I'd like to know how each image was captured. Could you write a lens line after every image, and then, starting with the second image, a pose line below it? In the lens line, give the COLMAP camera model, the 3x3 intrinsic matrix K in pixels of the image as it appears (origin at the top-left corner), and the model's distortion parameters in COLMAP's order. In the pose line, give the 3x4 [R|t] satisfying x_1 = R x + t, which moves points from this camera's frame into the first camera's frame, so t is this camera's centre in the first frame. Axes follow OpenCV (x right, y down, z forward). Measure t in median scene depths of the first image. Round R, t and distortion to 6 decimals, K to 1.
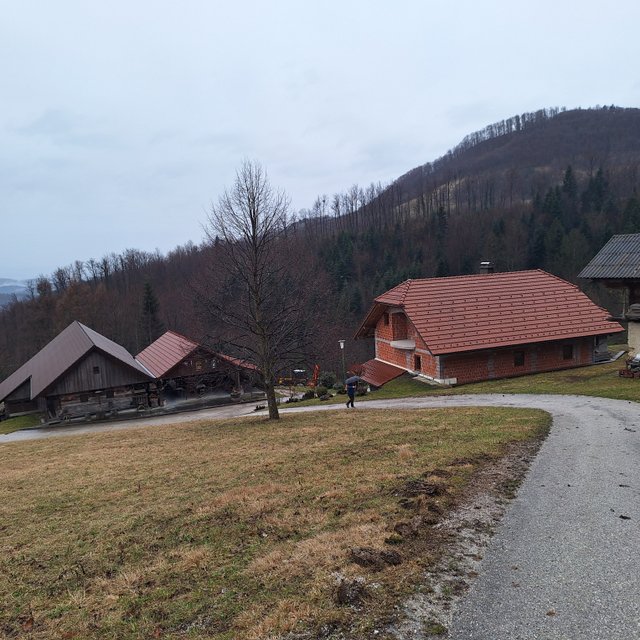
lens RADIAL K [[659.2, 0, 319.2], [0, 659.2, 322.5], [0, 0, 1]] dist [0.124844, 0.000000]
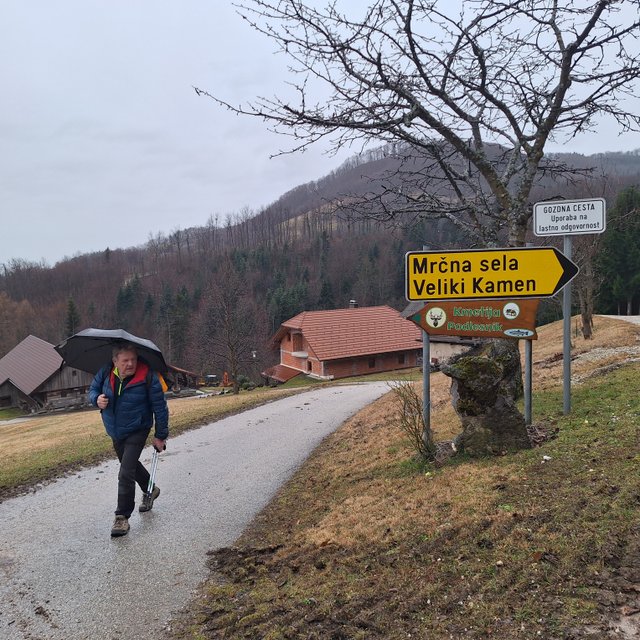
lens RADIAL K [[659.2, 0, 319.9], [0, 659.2, 320.6], [0, 0, 1]] dist [0.124844, 0.000000]
pose [[0.984634, 0.009736, 0.174359, -0.080500], [-0.006631, 0.999809, -0.018386, -0.014188], [-0.174504, 0.016947, 0.984511, -0.433213]]
